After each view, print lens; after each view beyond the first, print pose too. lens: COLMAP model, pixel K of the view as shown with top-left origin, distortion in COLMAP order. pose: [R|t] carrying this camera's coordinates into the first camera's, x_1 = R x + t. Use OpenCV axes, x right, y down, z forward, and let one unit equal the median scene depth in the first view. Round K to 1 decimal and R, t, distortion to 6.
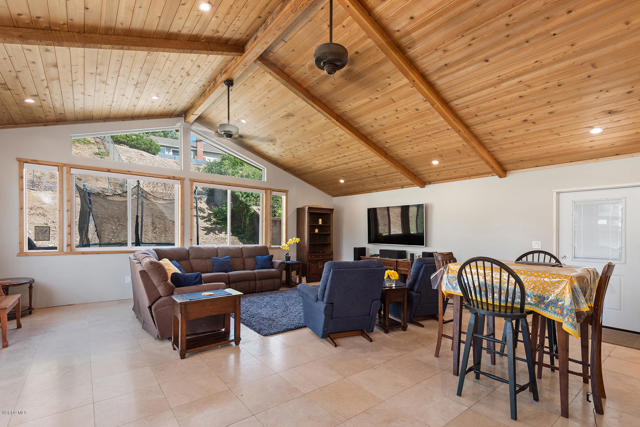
lens RADIAL K [[292.6, 0, 320.0], [0, 292.6, 243.7], [0, 0, 1]] dist [0.001199, 0.000048]
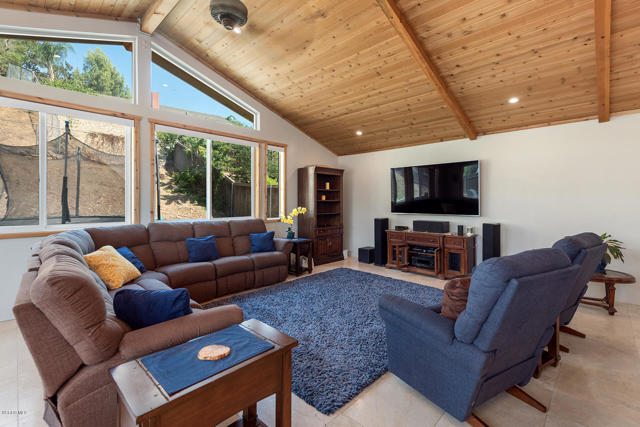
lens RADIAL K [[288.9, 0, 320.1], [0, 288.9, 207.0], [0, 0, 1]] dist [0.022059, -0.012048]
pose [[0.991584, -0.012018, 0.128904, -0.138045], [0.014571, 0.999716, -0.018876, -0.006574], [-0.128640, 0.020595, 0.991477, 0.280206]]
